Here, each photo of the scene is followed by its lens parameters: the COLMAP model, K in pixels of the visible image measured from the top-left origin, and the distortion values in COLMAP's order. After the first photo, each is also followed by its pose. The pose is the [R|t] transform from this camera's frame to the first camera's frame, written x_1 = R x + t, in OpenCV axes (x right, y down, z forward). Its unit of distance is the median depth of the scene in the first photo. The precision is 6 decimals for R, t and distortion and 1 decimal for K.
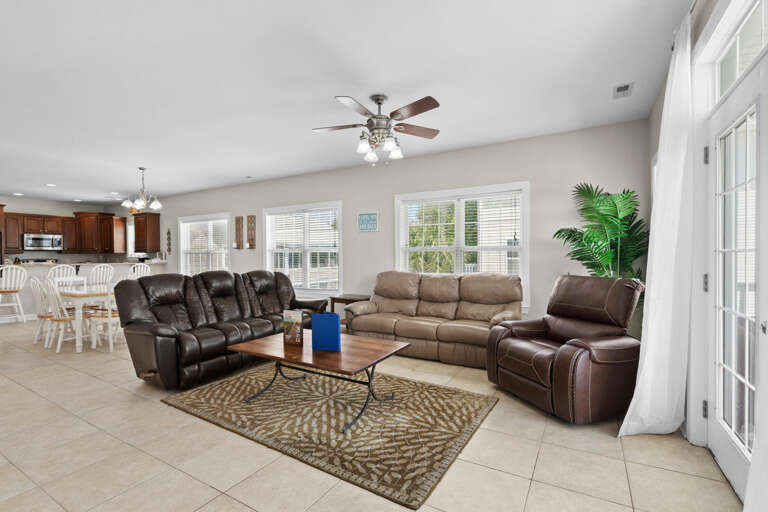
lens RADIAL K [[350.8, 0, 384.0], [0, 350.8, 256.0], [0, 0, 1]] dist [-0.000381, 0.000345]
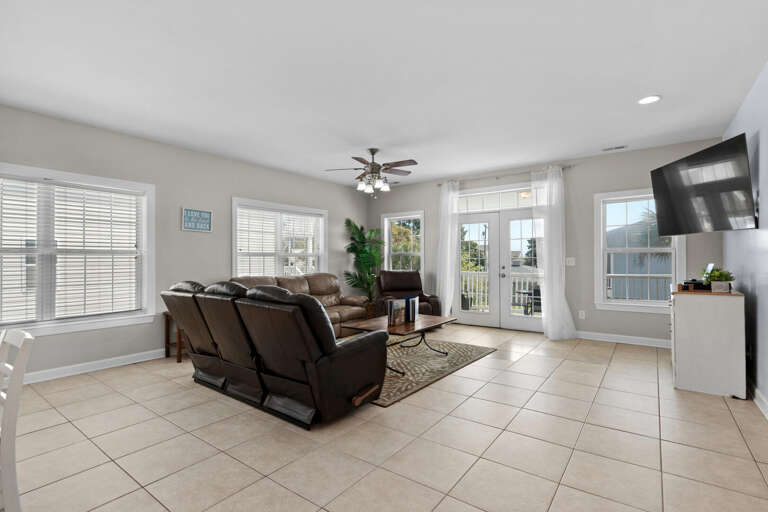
lens RADIAL K [[359.3, 0, 382.2], [0, 359.3, 256.9], [0, 0, 1]] dist [-0.000121, 0.000044]
pose [[0.123644, 0.008037, 0.992294, -1.066758], [0.003100, 0.999959, -0.008485, 0.000064], [-0.992322, 0.004125, 0.123614, 0.574788]]
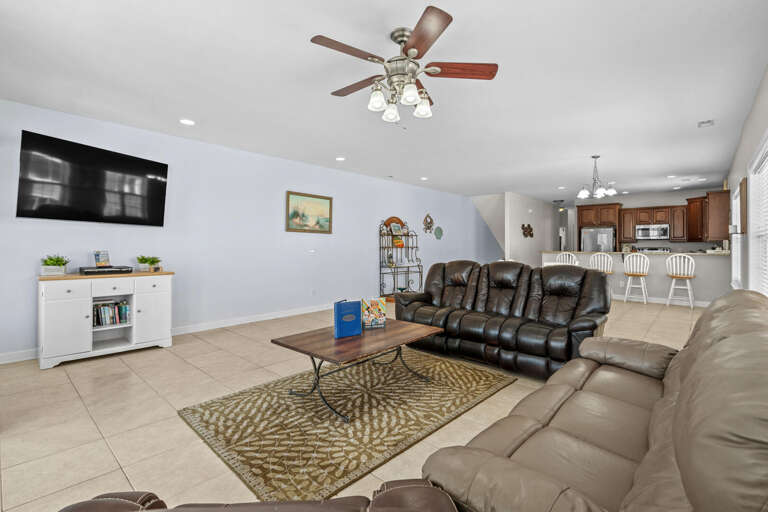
lens RADIAL K [[357.4, 0, 380.7], [0, 357.4, 253.2], [0, 0, 1]] dist [-0.000946, 0.000390]
pose [[-0.215863, 0.024087, -0.976126, 0.541797], [0.000054, 0.999696, 0.024656, -0.003115], [0.976424, 0.005269, -0.215799, 0.845501]]
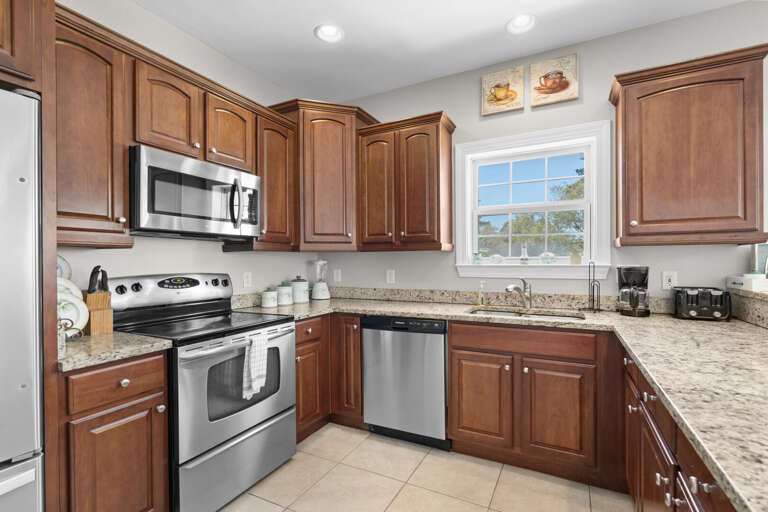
lens RADIAL K [[356.3, 0, 385.6], [0, 356.3, 259.9], [0, 0, 1]] dist [-0.002870, -0.000097]
pose [[0.999250, -0.000549, 0.038724, -1.708276], [0.000683, 0.999994, -0.003456, 0.000824], [-0.038722, 0.003480, 0.999244, 1.517283]]
